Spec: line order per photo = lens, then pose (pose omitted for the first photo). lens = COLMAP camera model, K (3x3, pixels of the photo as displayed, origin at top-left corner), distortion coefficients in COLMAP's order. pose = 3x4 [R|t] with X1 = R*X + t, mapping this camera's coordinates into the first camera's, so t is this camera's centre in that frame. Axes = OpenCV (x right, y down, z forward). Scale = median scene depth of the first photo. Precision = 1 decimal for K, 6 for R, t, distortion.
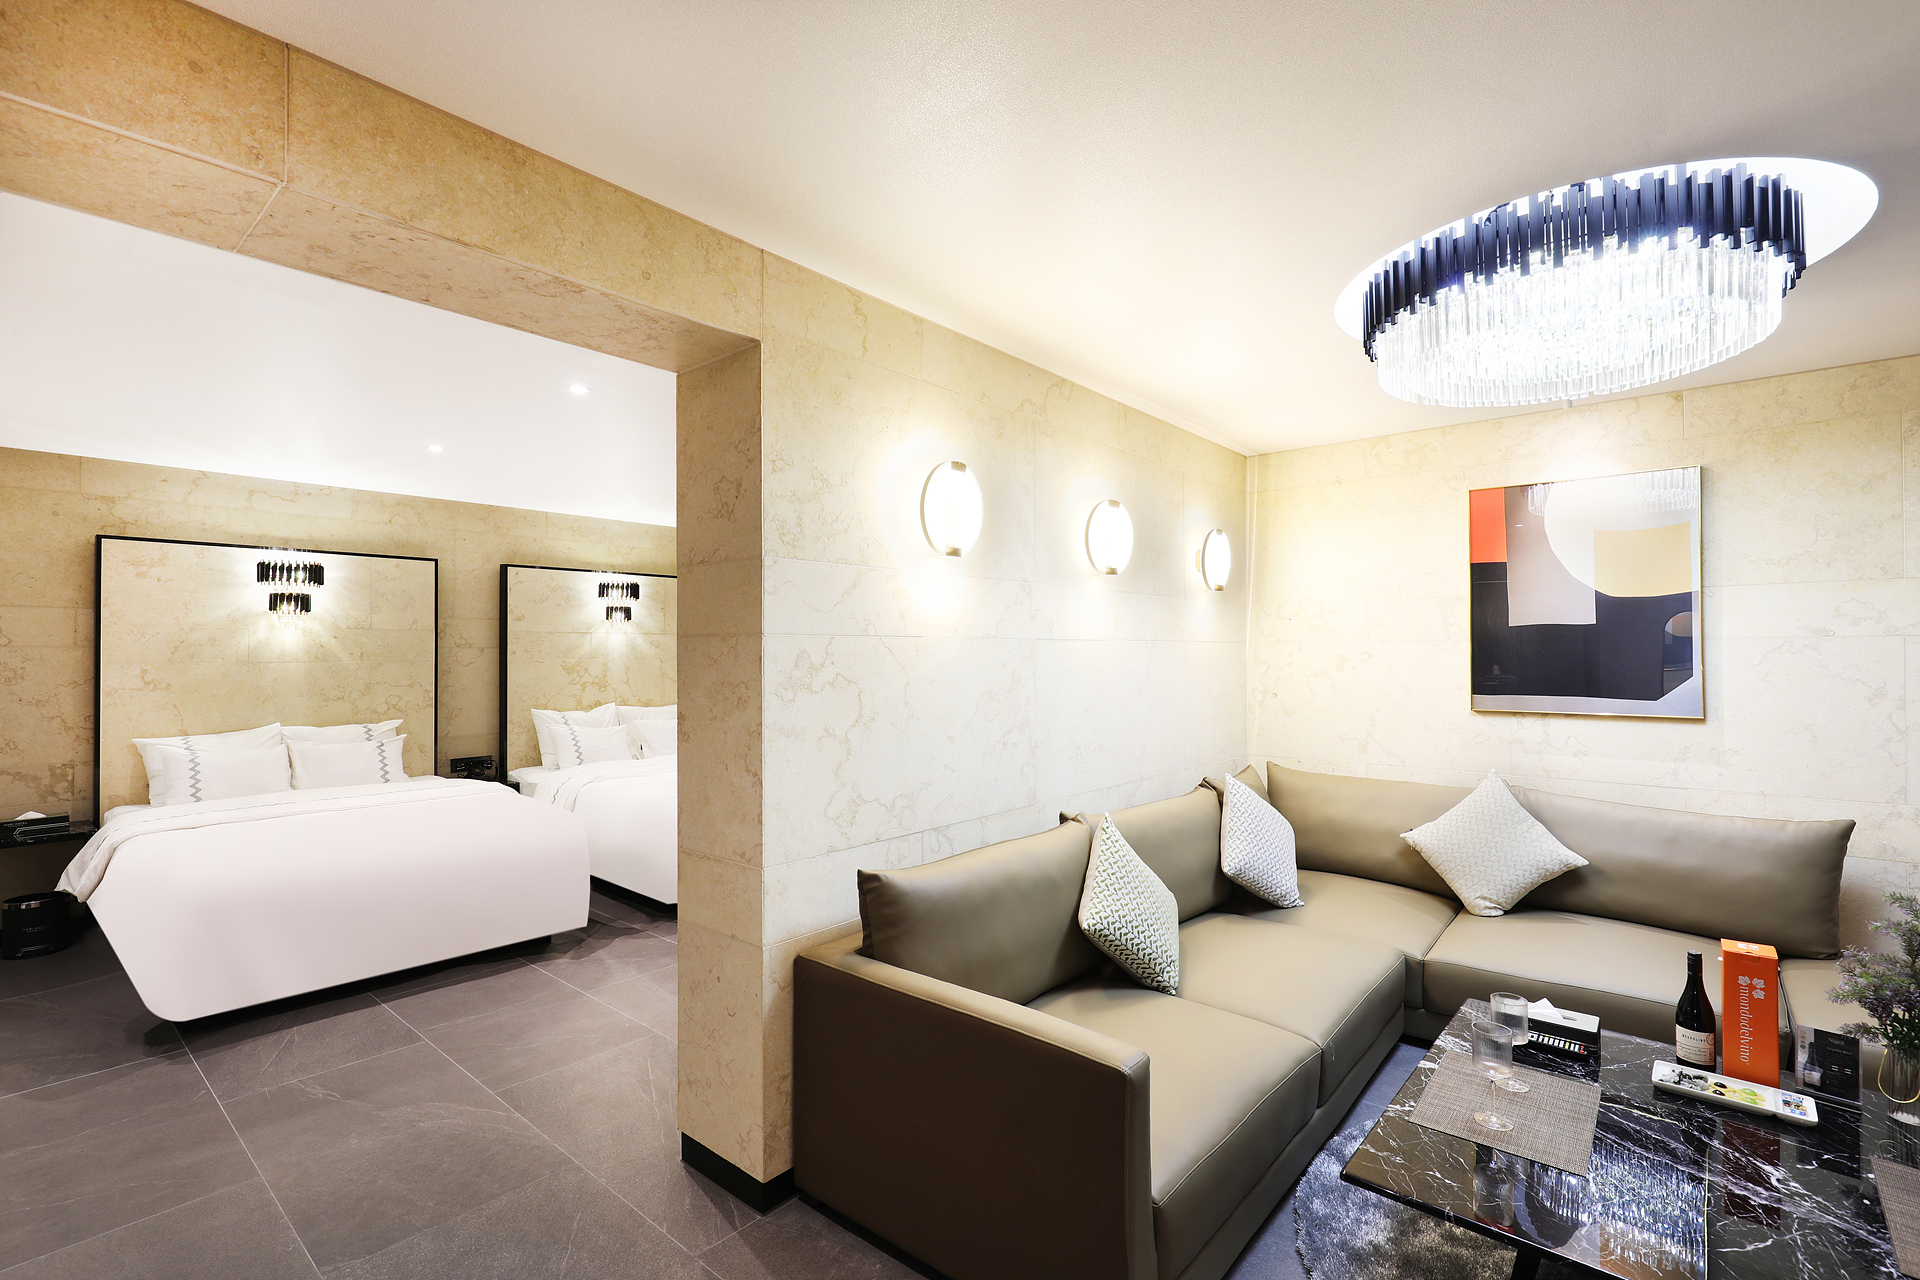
lens RADIAL K [[862.9, 0, 960.0], [0, 862.9, 640.0], [0, 0, 1]] dist [-0.002592, -0.000222]
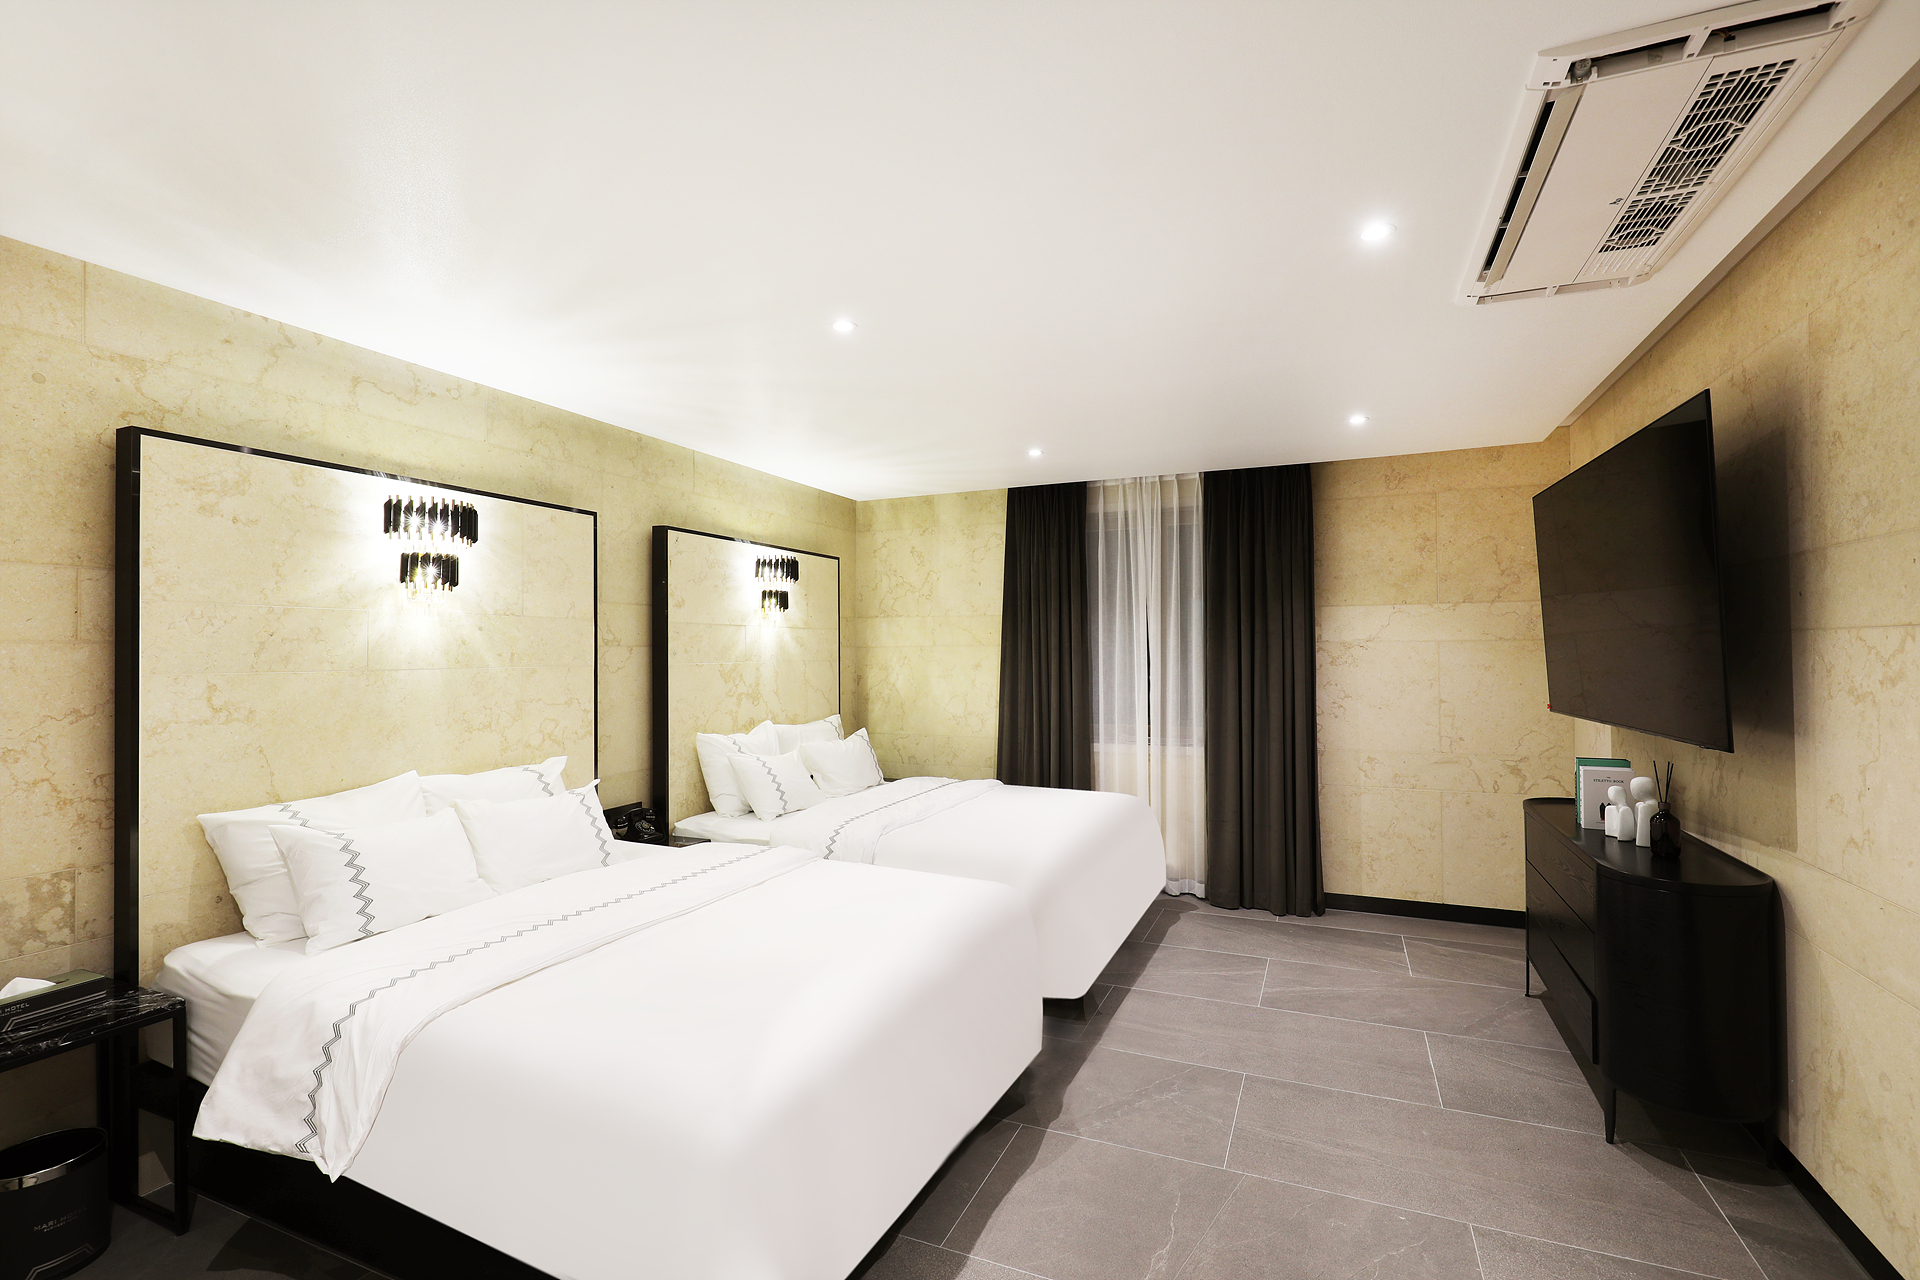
lens RADIAL K [[862.9, 0, 960.0], [0, 862.9, 640.0], [0, 0, 1]] dist [-0.002592, -0.000222]
pose [[0.956639, 0.000598, 0.291276, -0.677235], [0.000042, 0.999998, -0.002191, 0.007781], [-0.291277, 0.002109, 0.956637, 0.358121]]
